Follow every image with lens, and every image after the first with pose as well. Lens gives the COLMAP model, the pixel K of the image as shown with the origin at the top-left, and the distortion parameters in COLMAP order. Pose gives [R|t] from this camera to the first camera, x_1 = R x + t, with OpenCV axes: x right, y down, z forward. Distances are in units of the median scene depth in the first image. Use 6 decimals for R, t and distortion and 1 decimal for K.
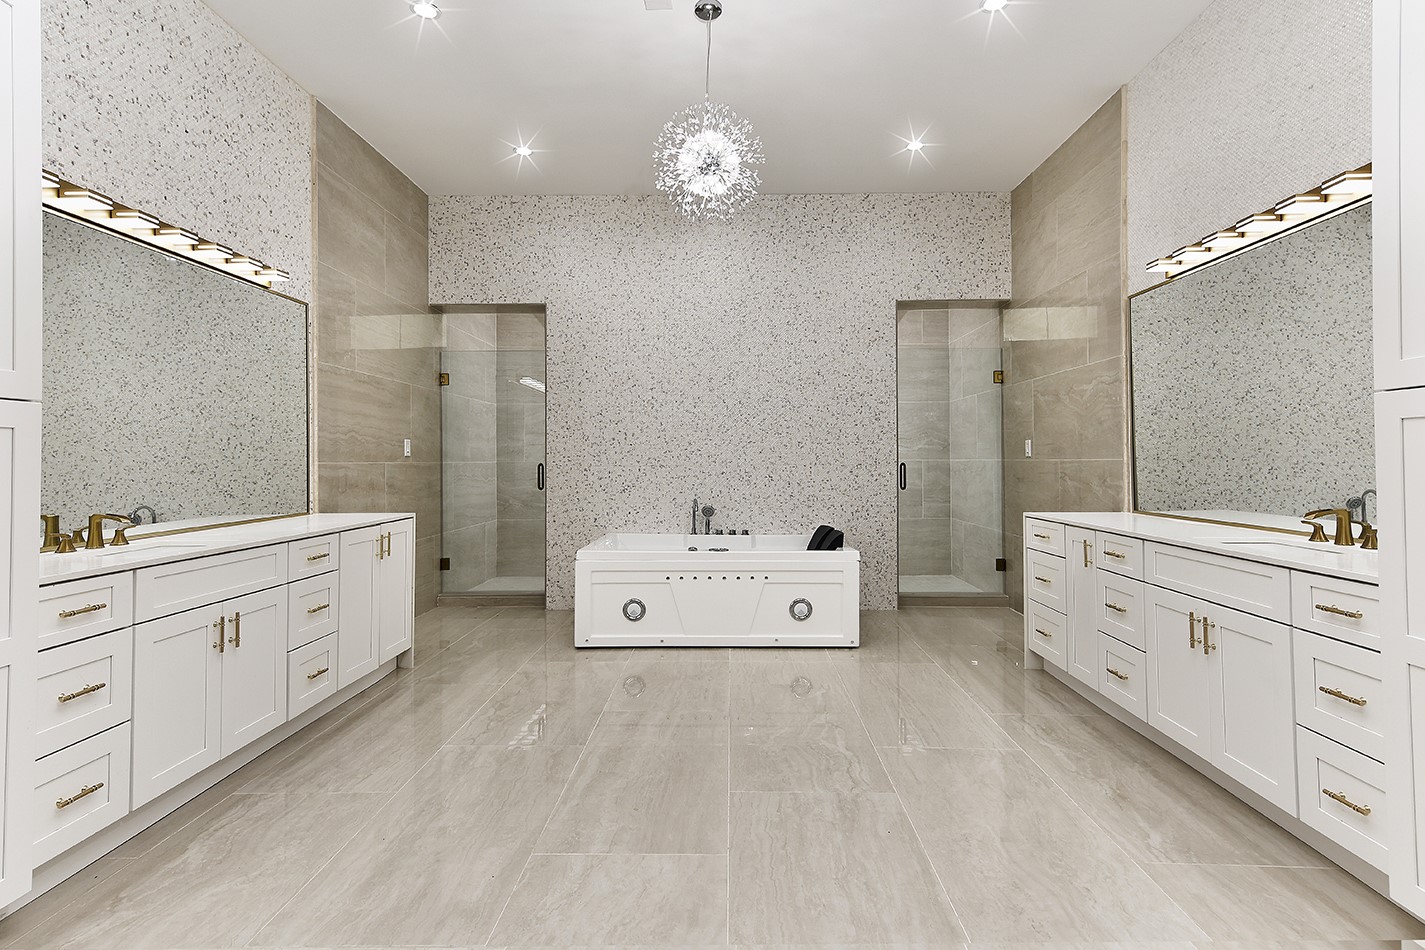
lens RADIAL K [[760.3, 0, 716.0], [0, 760.3, 467.6], [0, 0, 1]] dist [-0.017580, -0.007865]
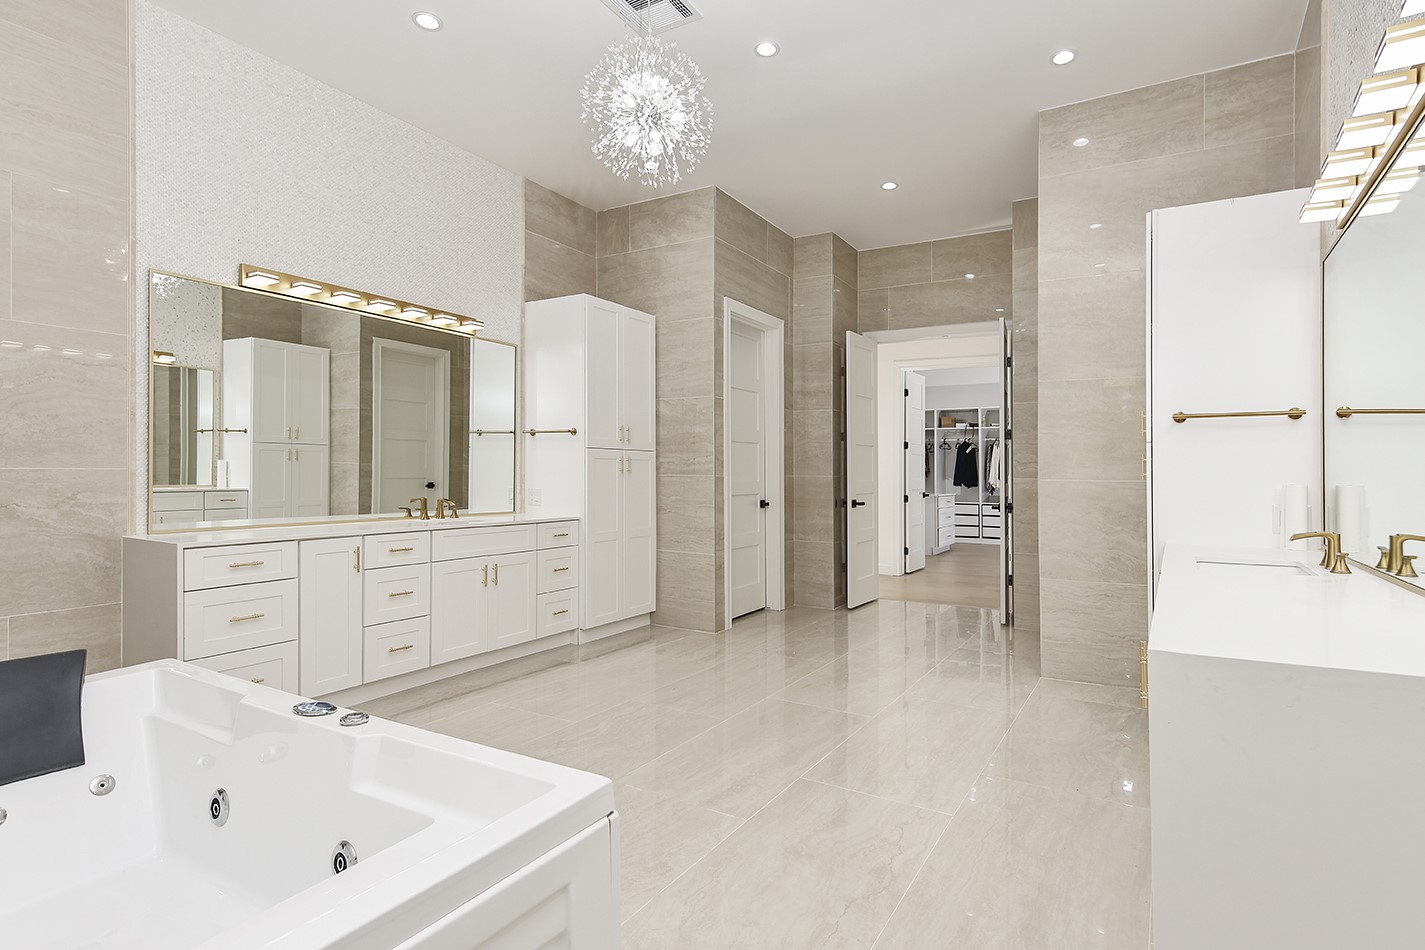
lens RADIAL K [[760.3, 0, 715.2], [0, 760.3, 468.4], [0, 0, 1]] dist [-0.017580, -0.007865]
pose [[-0.866290, 0.000526, 0.499541, -0.571130], [0.003690, 0.999979, 0.005346, -0.030342], [-0.499528, 0.006475, -0.866274, 1.926710]]
